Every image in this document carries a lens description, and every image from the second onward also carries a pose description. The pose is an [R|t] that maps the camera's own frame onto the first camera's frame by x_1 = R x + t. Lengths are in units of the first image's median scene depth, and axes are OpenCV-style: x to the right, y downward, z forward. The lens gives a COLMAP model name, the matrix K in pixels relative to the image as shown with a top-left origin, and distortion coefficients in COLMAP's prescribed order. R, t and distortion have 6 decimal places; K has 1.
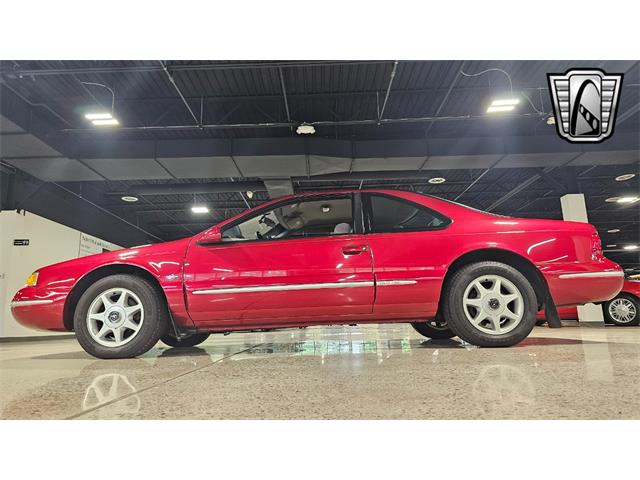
lens RADIAL K [[431.0, 0, 320.4], [0, 431.0, 232.1], [0, 0, 1]] dist [0.047987, -0.041138]
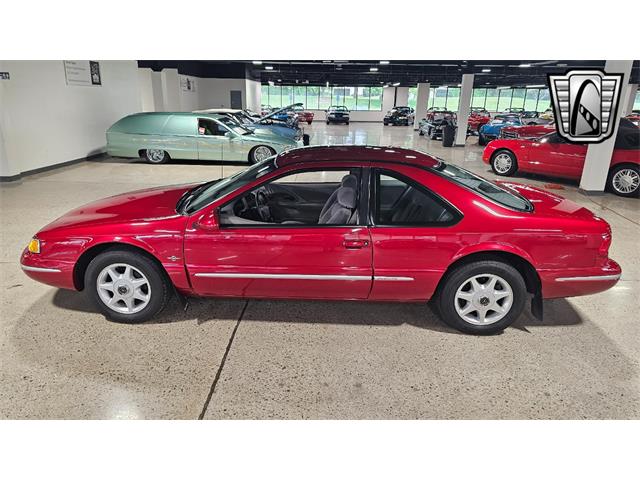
lens RADIAL K [[431.0, 0, 321.2], [0, 431.0, 237.4], [0, 0, 1]] dist [0.047987, -0.041138]
pose [[0.998542, 0.053753, 0.004912, -0.005610], [-0.049637, 0.878683, 0.474818, -0.435603], [0.021207, -0.474370, 0.880070, 0.141232]]
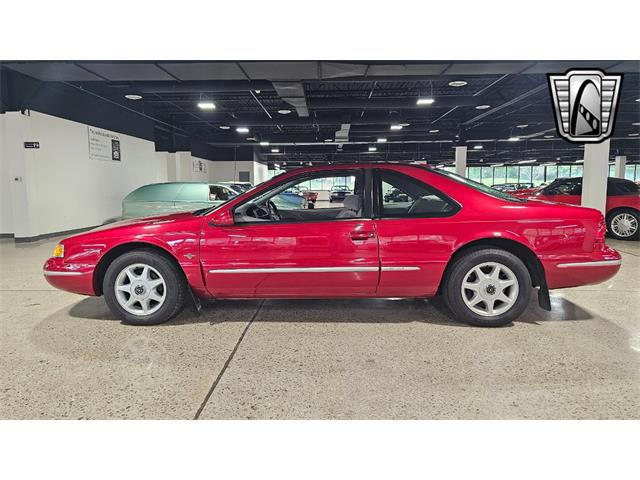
lens RADIAL K [[428.8, 0, 319.9], [0, 428.8, 233.7], [0, 0, 1]] dist [0.039980, -0.019414]
pose [[0.999527, 0.024381, -0.018753, -0.003365], [-0.017756, 0.955187, 0.295472, -0.266236], [0.025116, -0.294999, 0.955167, 0.015048]]
